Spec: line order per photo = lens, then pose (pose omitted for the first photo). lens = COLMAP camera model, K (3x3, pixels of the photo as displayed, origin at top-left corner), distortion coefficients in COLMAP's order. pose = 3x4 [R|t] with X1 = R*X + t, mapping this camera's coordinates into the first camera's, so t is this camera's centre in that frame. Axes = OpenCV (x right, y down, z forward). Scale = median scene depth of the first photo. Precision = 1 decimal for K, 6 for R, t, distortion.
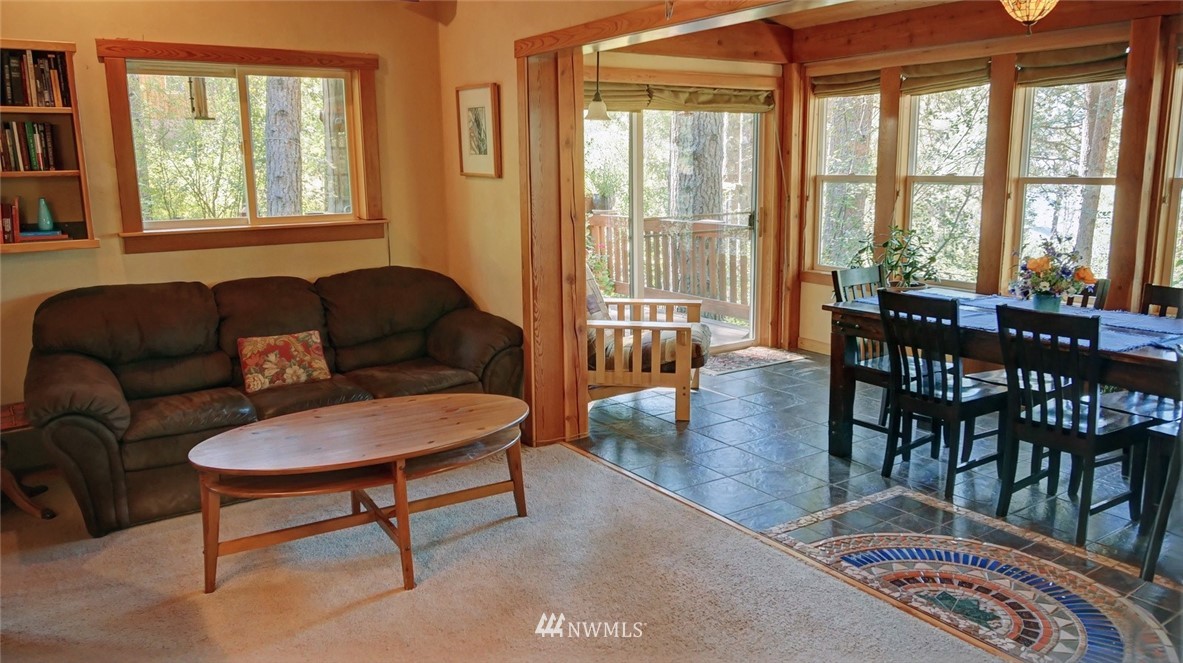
lens RADIAL K [[878.3, 0, 597.3], [0, 878.3, 330.4], [0, 0, 1]] dist [0.000088, 0.000548]
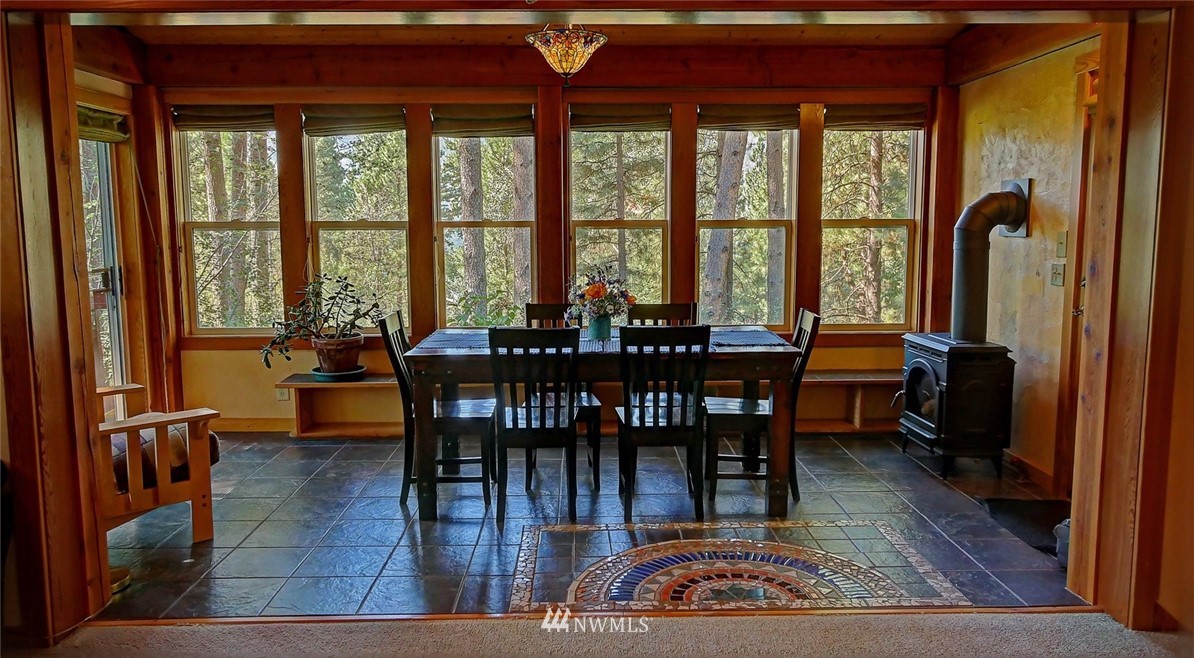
lens RADIAL K [[886.4, 0, 603.9], [0, 886.4, 332.6], [0, 0, 1]] dist [0.000088, 0.000548]
pose [[0.535536, -0.096839, 0.838942, -0.339135], [0.158215, 0.987319, 0.012970, -0.027737], [-0.829560, 0.125788, 0.544066, 0.297168]]
